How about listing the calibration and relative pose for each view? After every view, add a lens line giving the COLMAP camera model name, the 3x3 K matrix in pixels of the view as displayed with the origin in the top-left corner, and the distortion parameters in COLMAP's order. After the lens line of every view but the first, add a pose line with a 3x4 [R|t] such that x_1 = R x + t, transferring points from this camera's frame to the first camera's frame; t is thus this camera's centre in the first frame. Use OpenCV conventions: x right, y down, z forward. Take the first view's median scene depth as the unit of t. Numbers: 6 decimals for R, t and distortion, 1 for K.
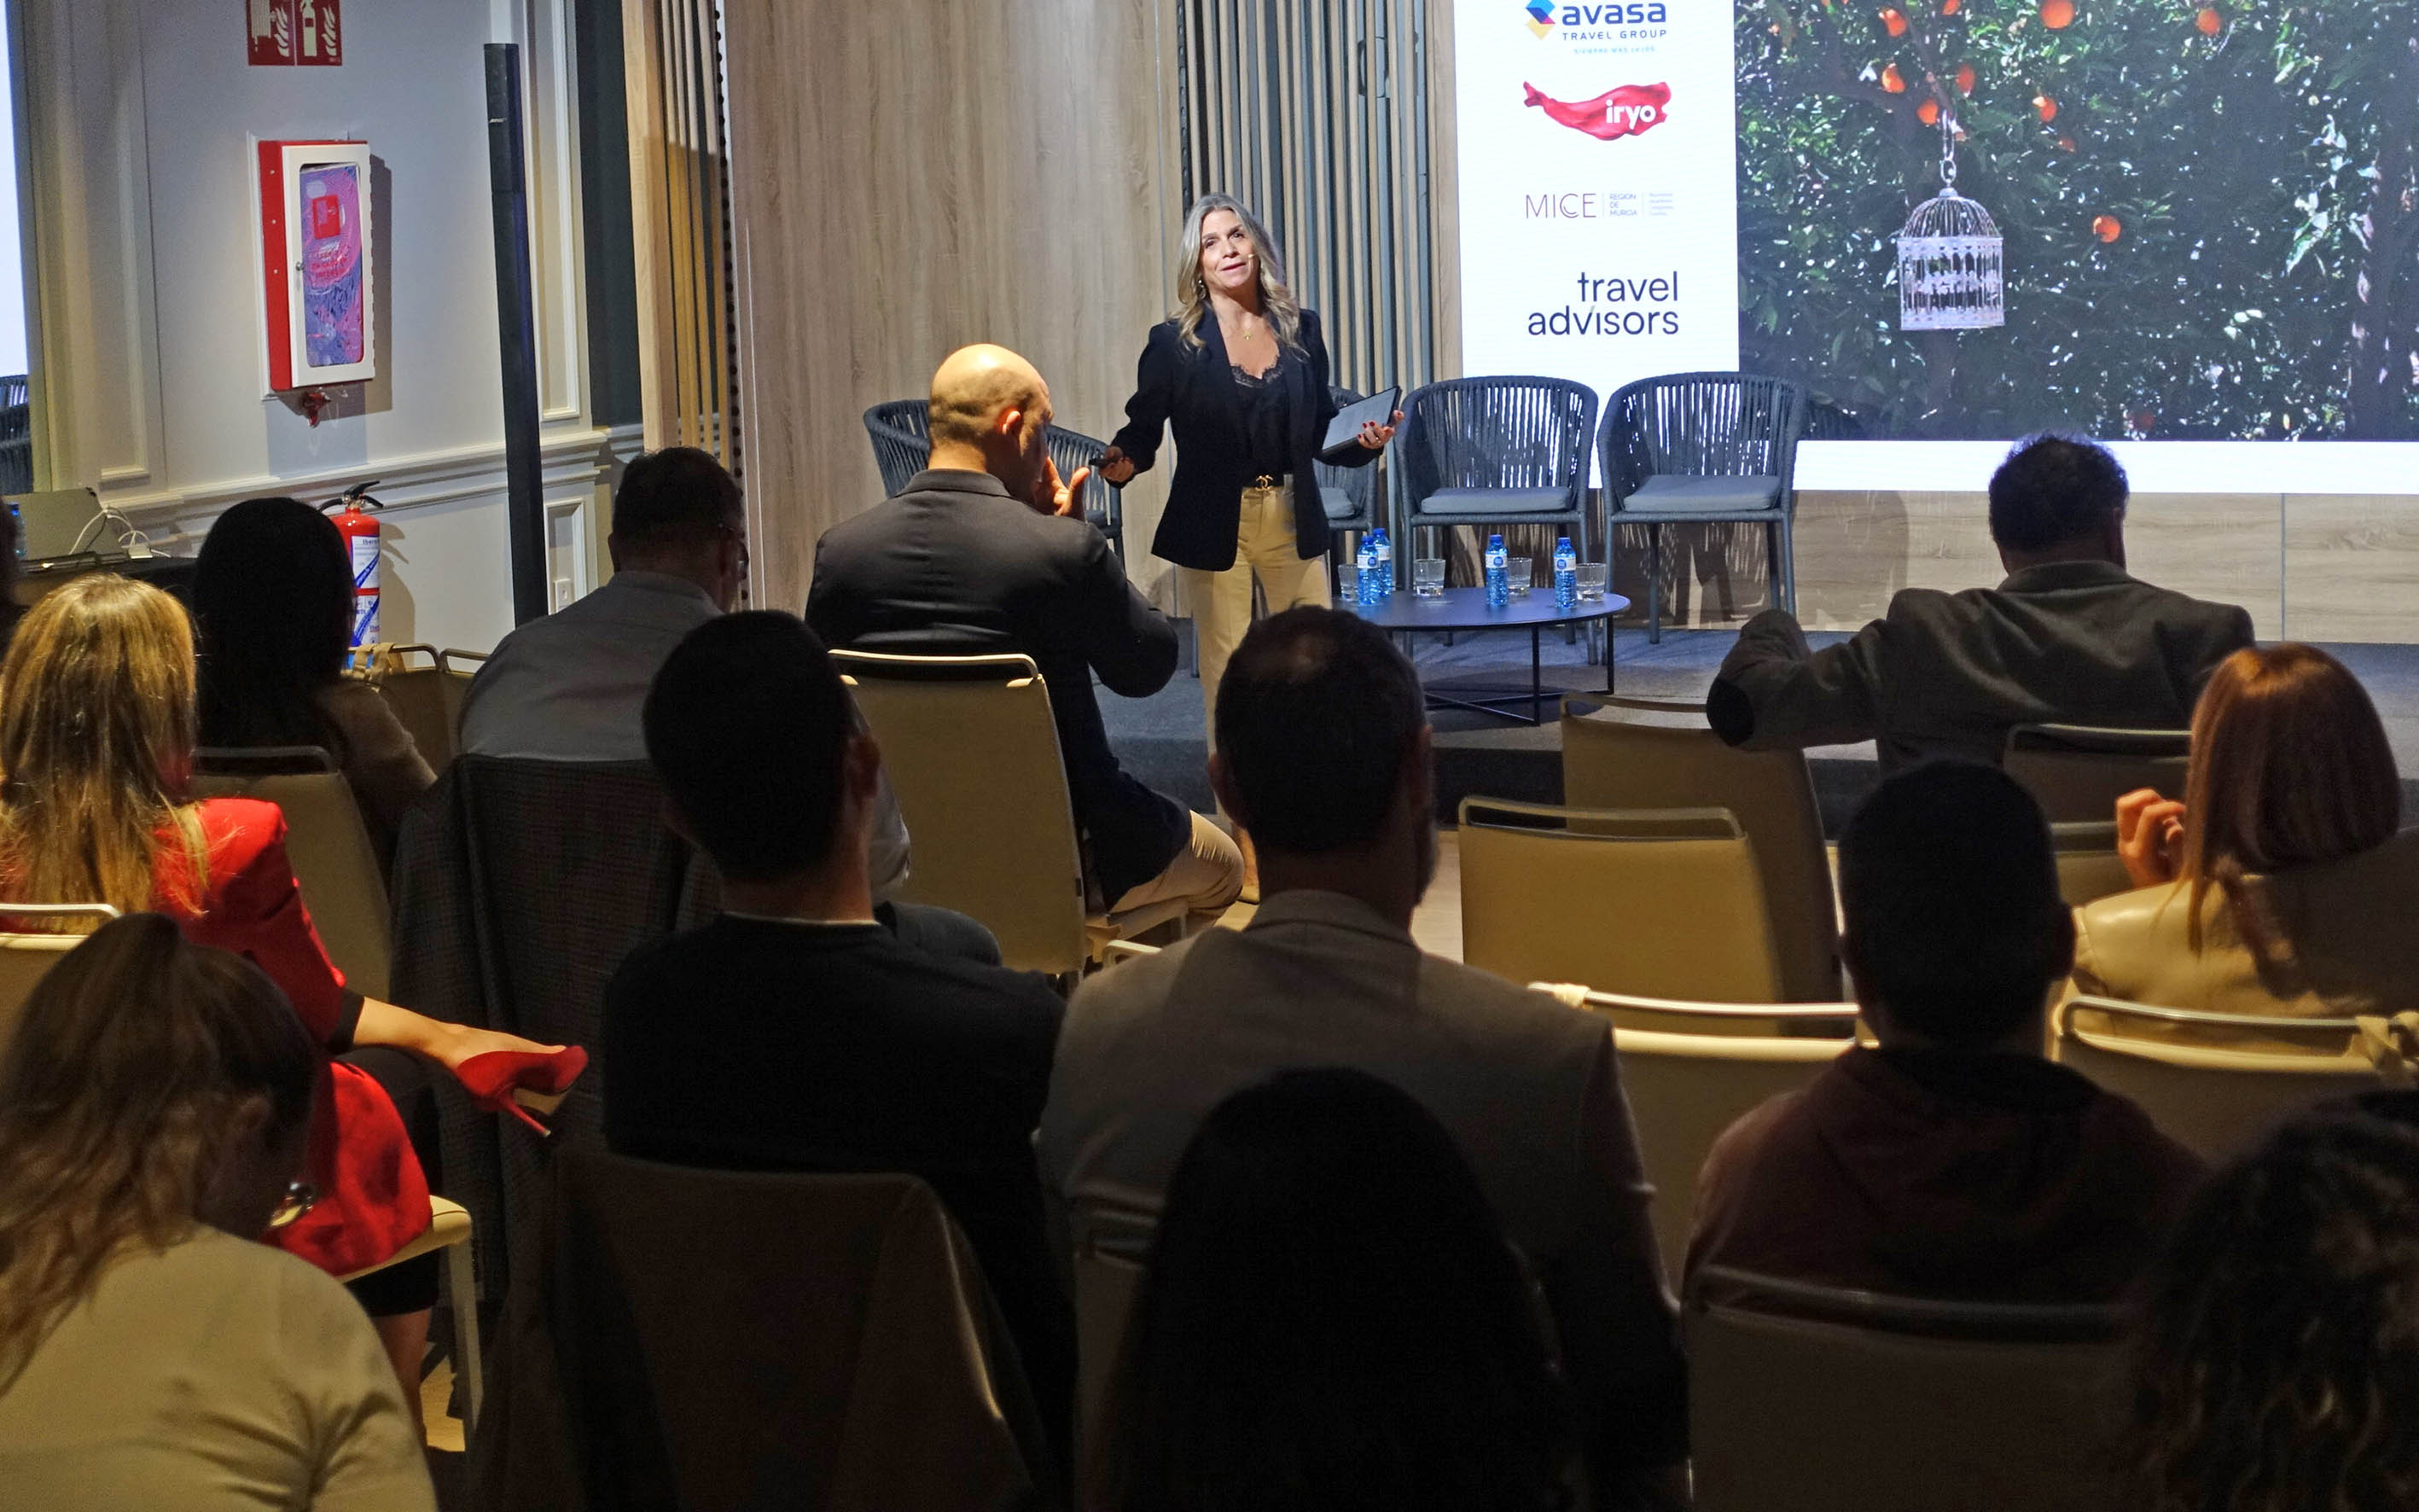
lens RADIAL K [[4332.1, 0, 1237.0], [0, 4332.1, 812.2], [0, 0, 1]] dist [-0.029561, 0.000000]
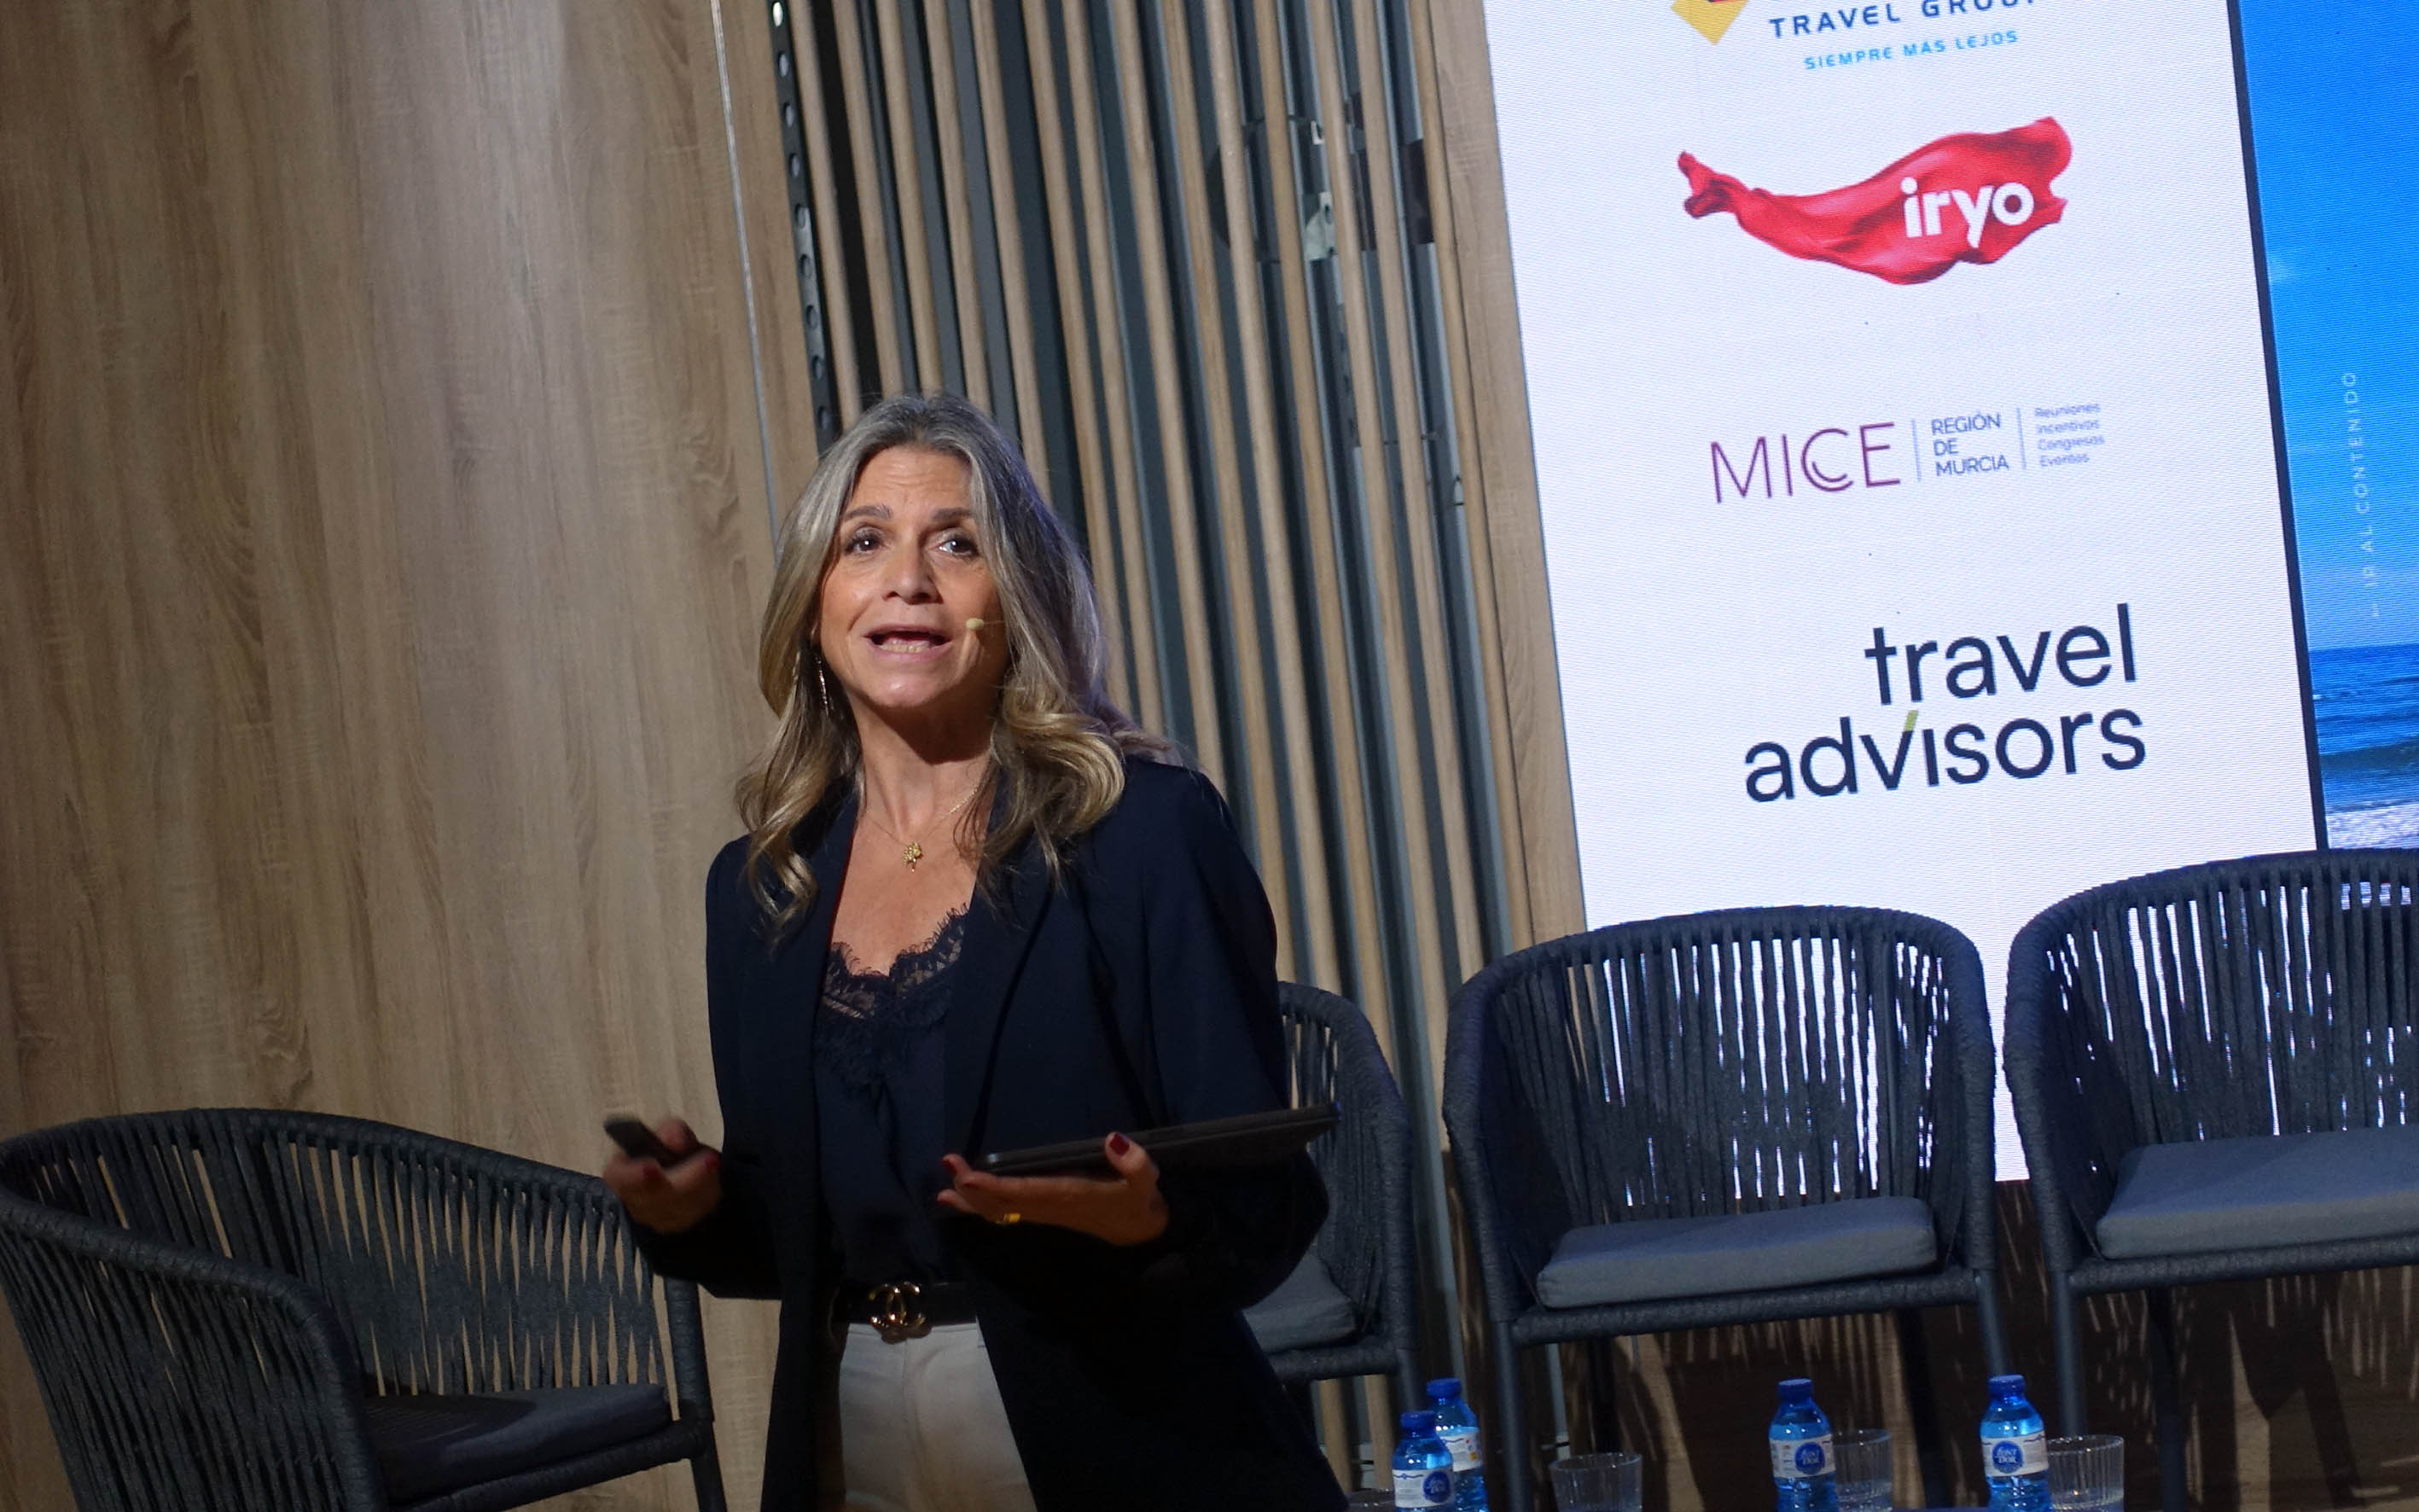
lens RADIAL K [[6839.3, 0, 1232.3], [0, 6839.3, 825.2], [0, 0, 1]] dist [-0.036193, 0.000000]
pose [[0.996098, -0.082447, 0.031499, 0.002380], [0.085588, 0.989481, -0.116626, -0.042292], [-0.021552, 0.118867, 0.992676, 0.407276]]
